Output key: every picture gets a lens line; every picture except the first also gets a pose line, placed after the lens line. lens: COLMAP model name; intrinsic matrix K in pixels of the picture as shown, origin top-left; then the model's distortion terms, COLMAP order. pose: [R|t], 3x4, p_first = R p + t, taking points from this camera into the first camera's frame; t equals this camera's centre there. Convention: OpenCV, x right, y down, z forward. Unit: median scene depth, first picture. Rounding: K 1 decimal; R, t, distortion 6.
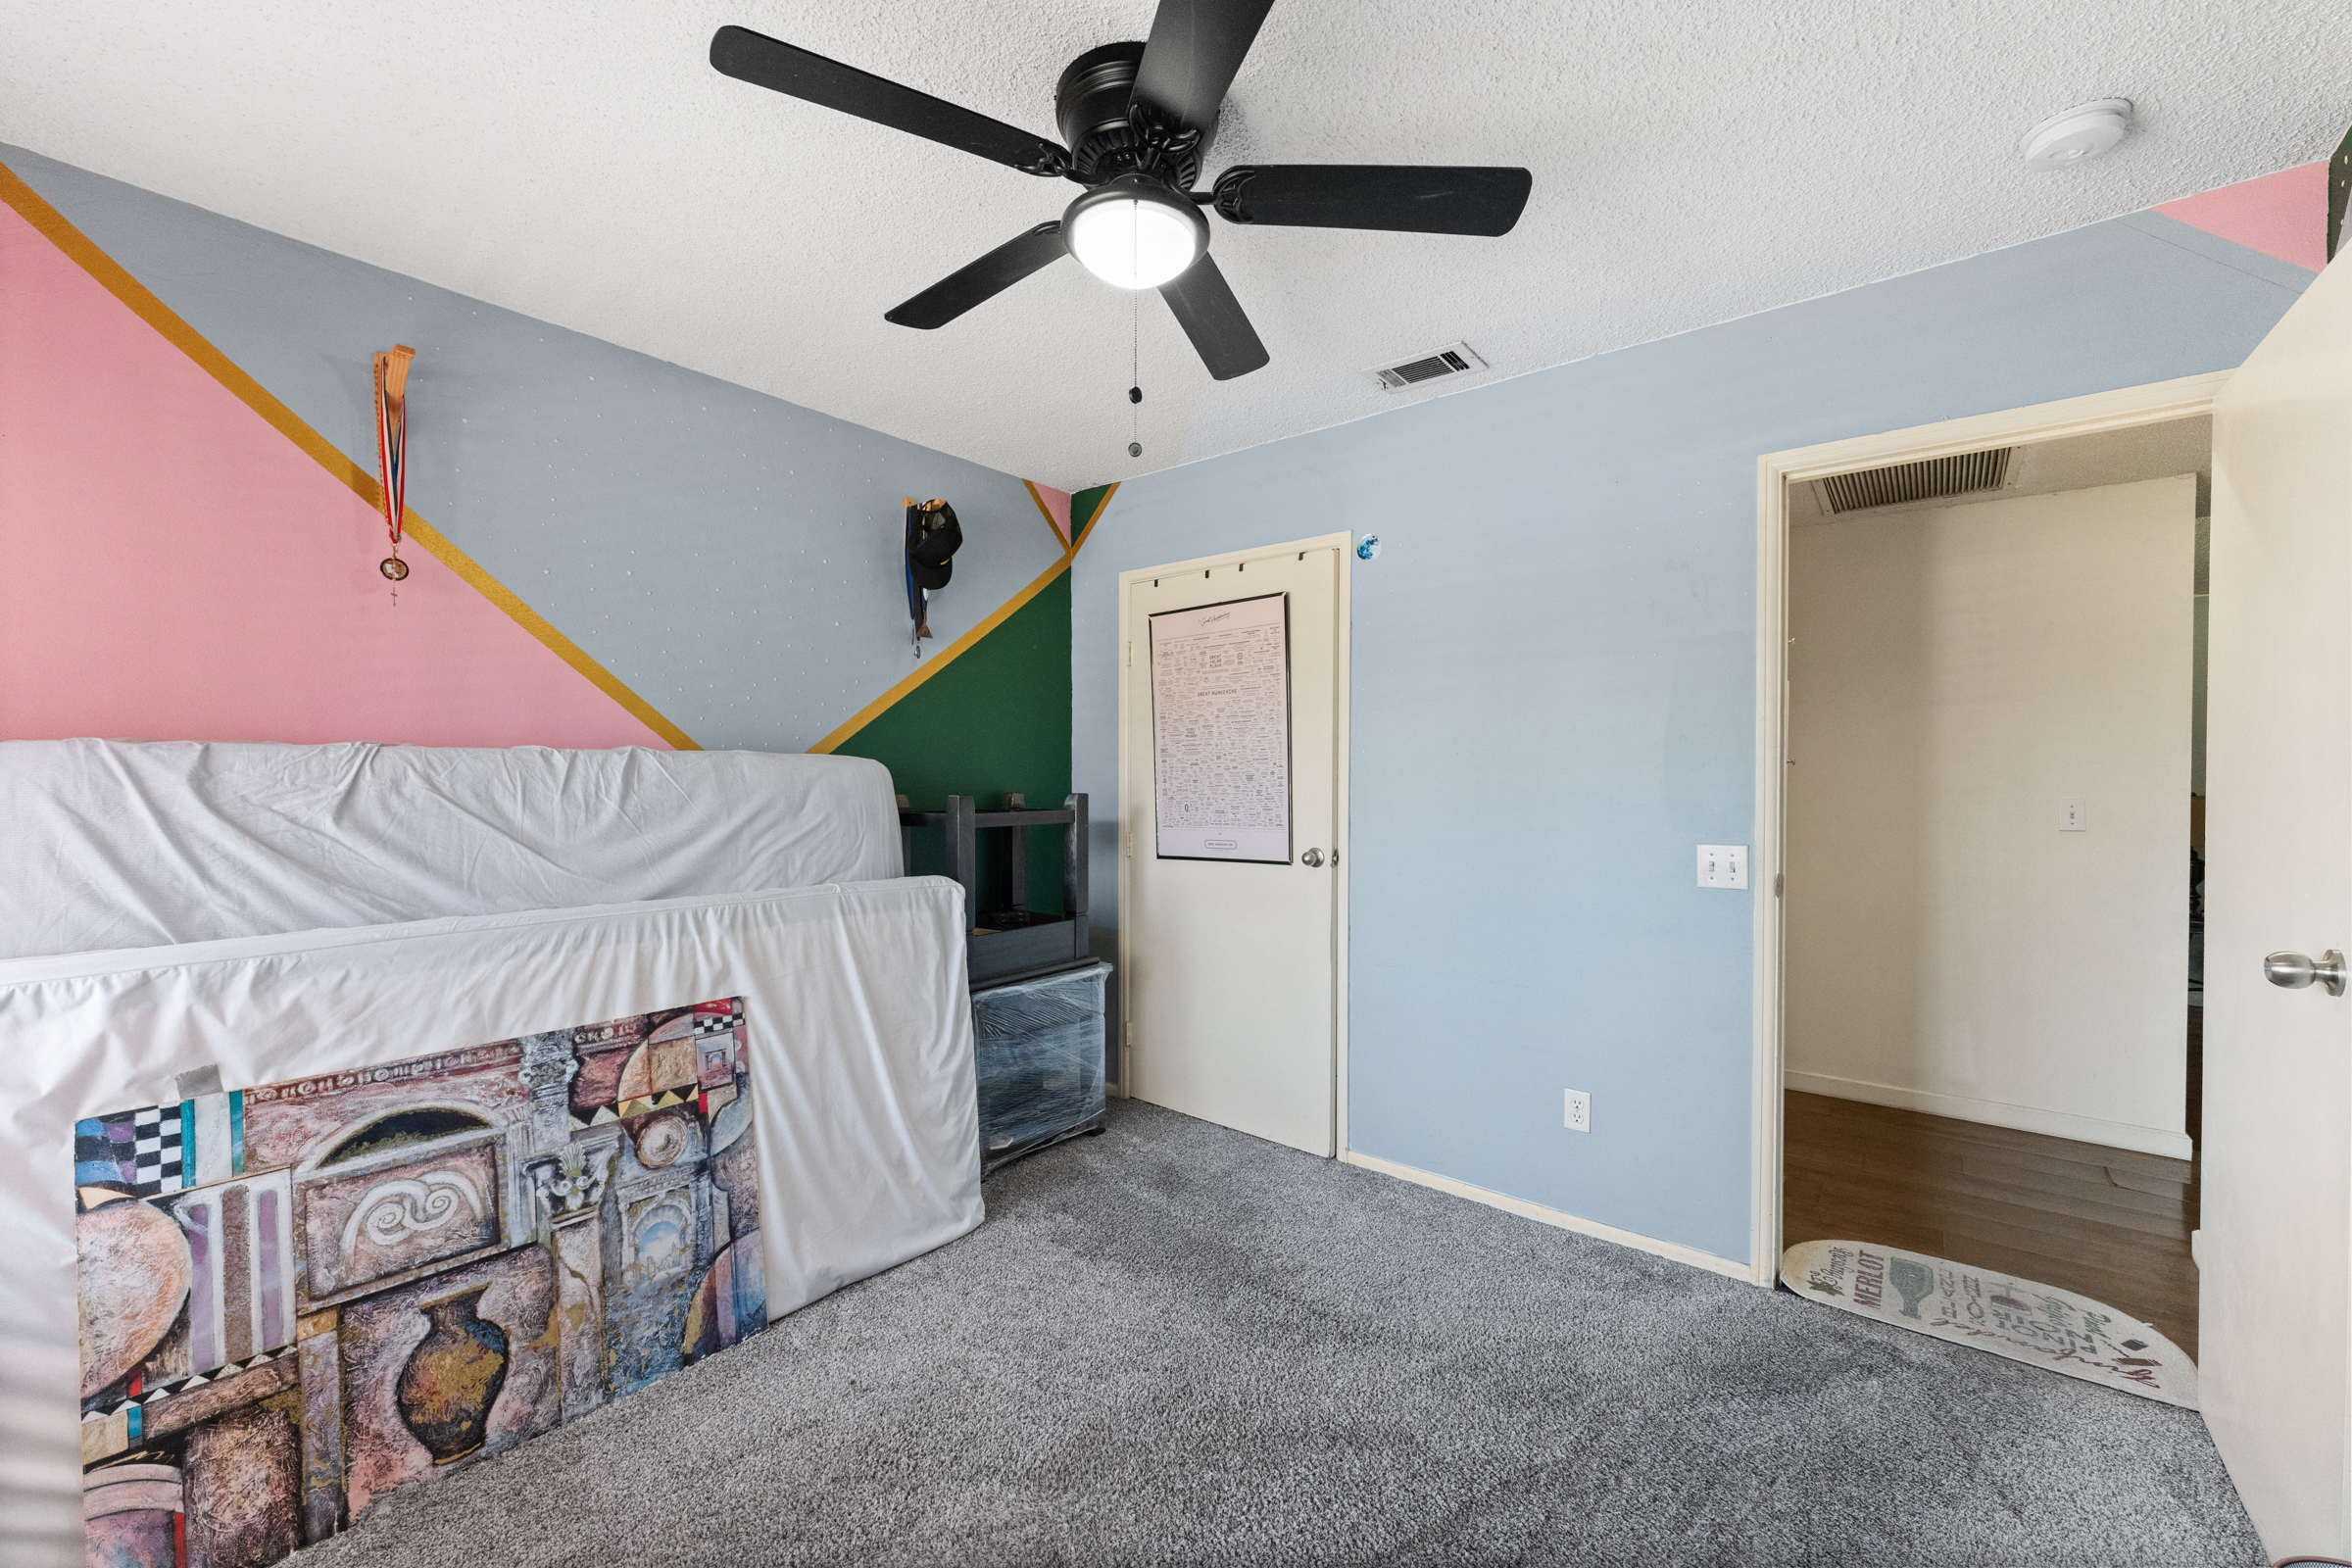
lens RADIAL K [[935.9, 0, 1177.6], [0, 935.9, 787.2], [0, 0, 1]] dist [0.001230, 0.000020]
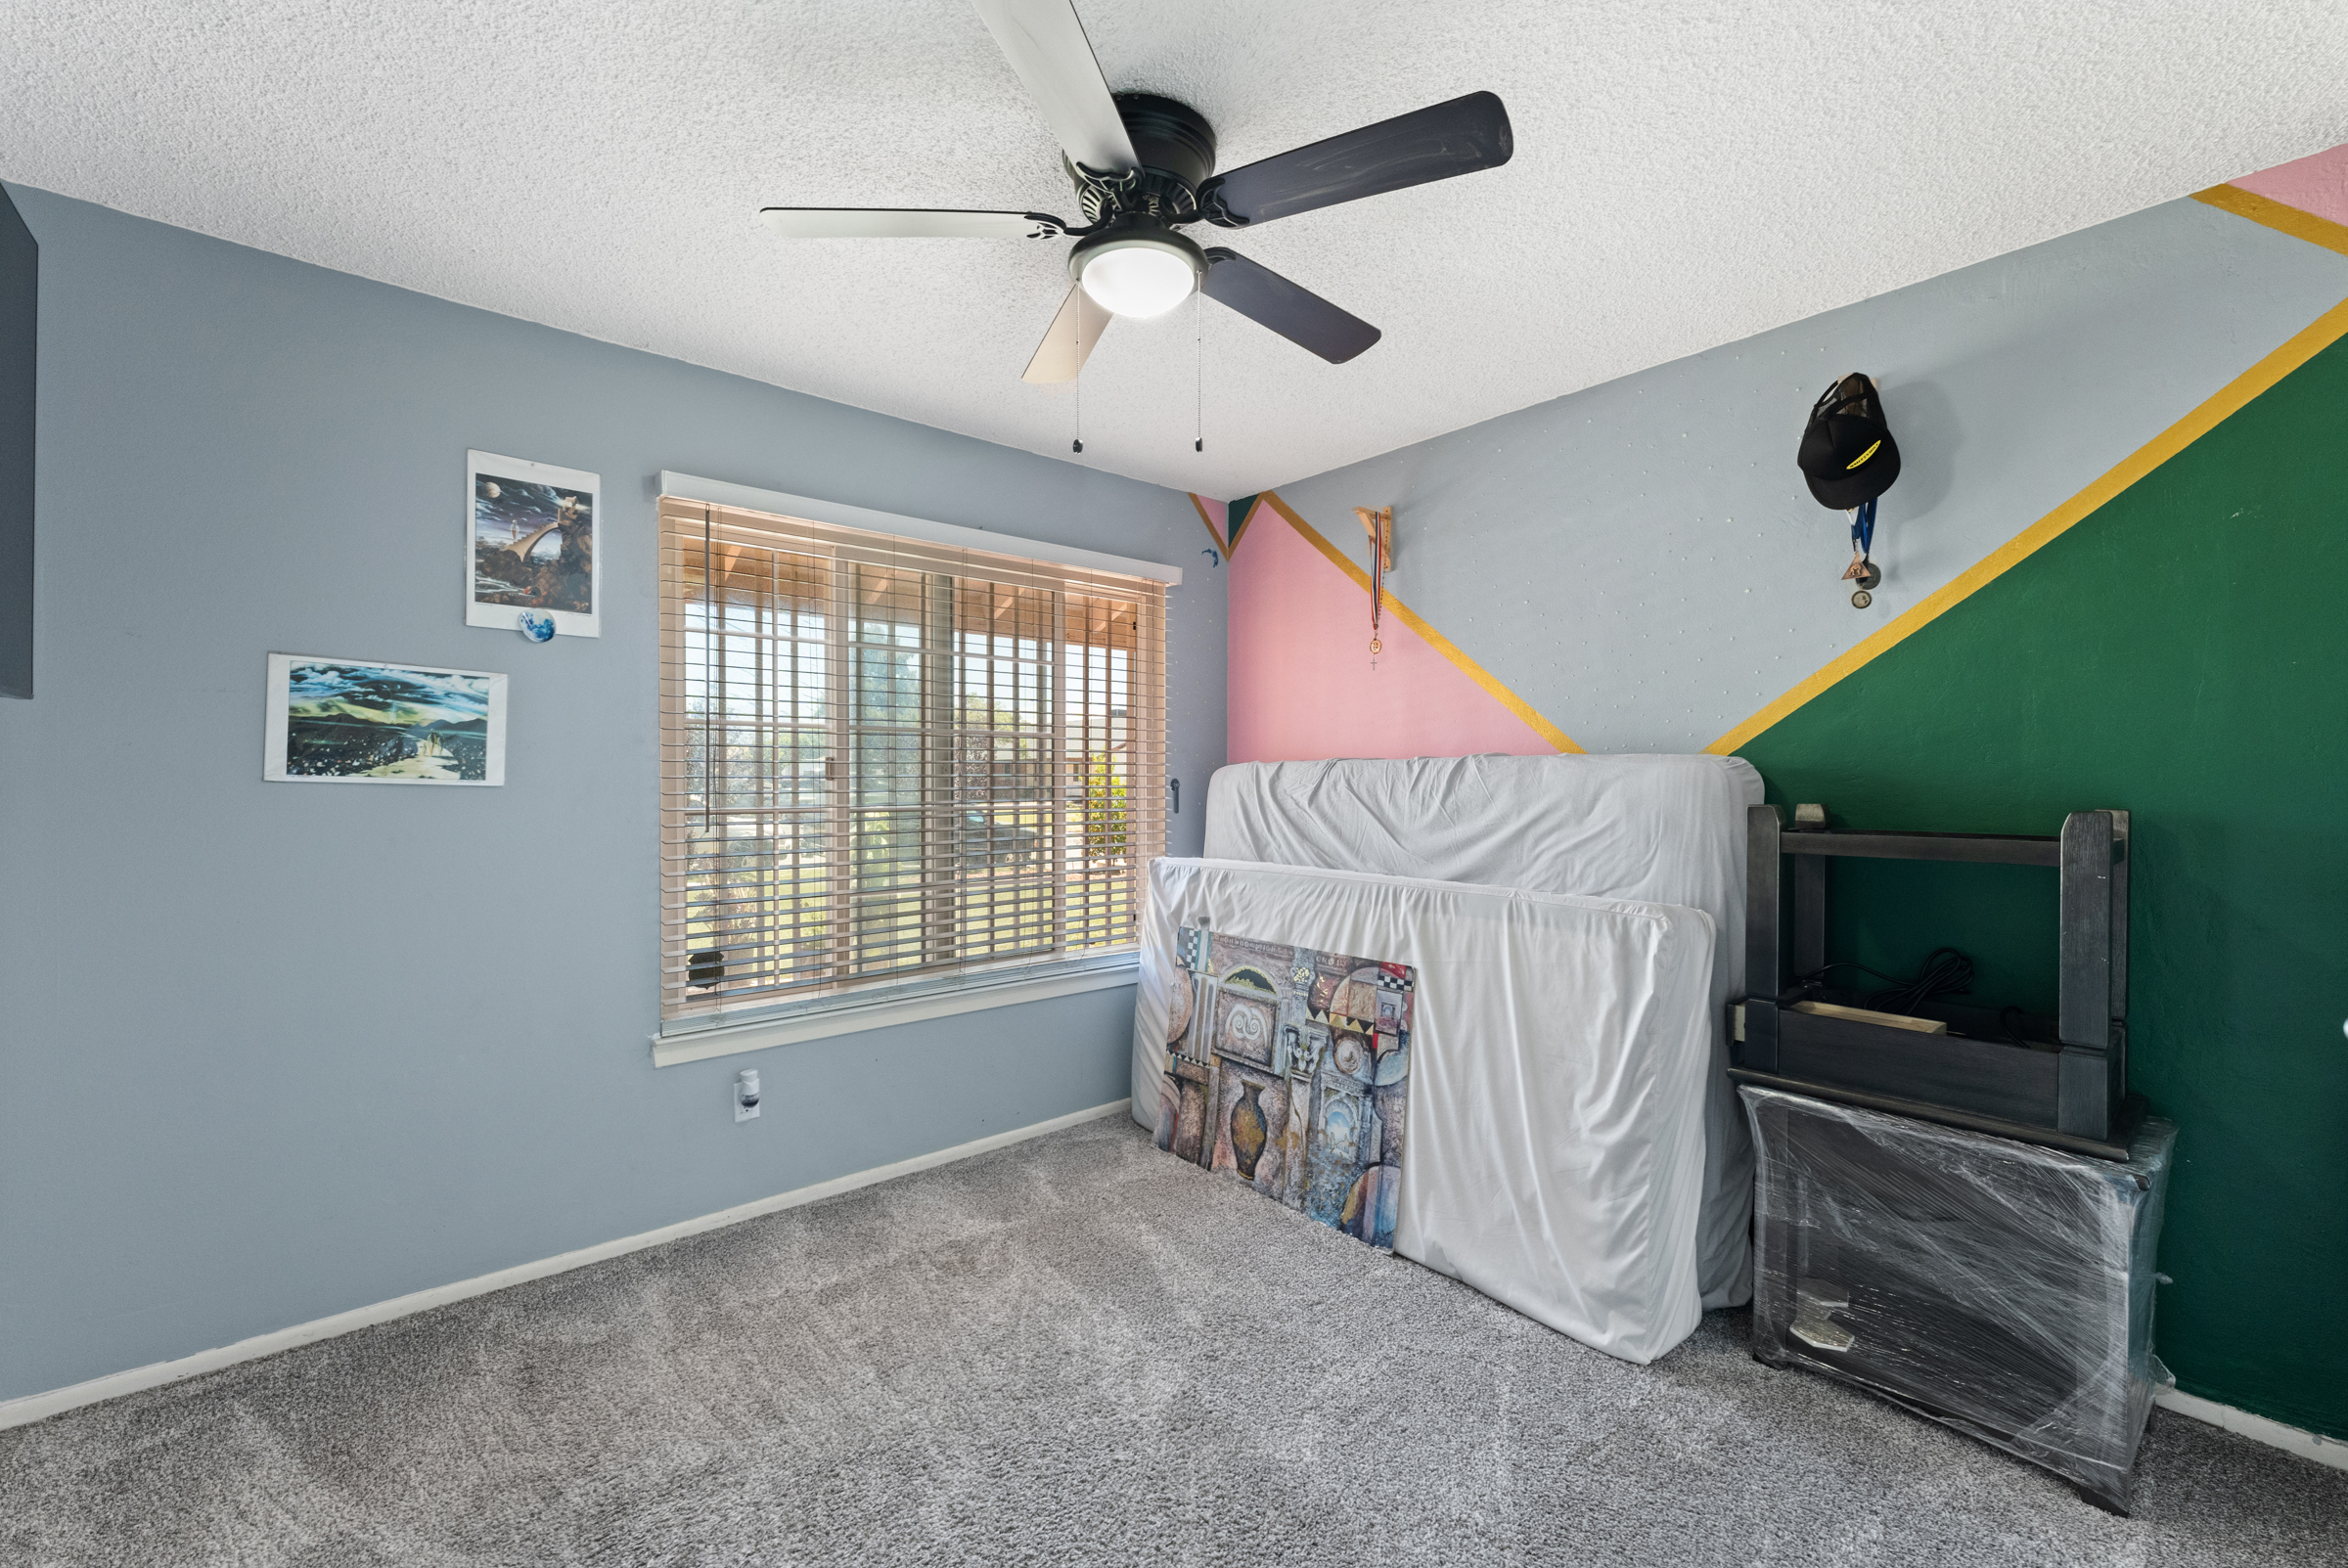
lens RADIAL K [[934.2, 0, 1163.6], [0, 934.2, 788.7], [0, 0, 1]] dist [0.001230, 0.000020]
pose [[-0.184932, 0.005043, -0.982738, 0.793954], [-0.013574, 0.999878, 0.007685, -0.003480], [0.982658, 0.014761, -0.184841, 0.985628]]
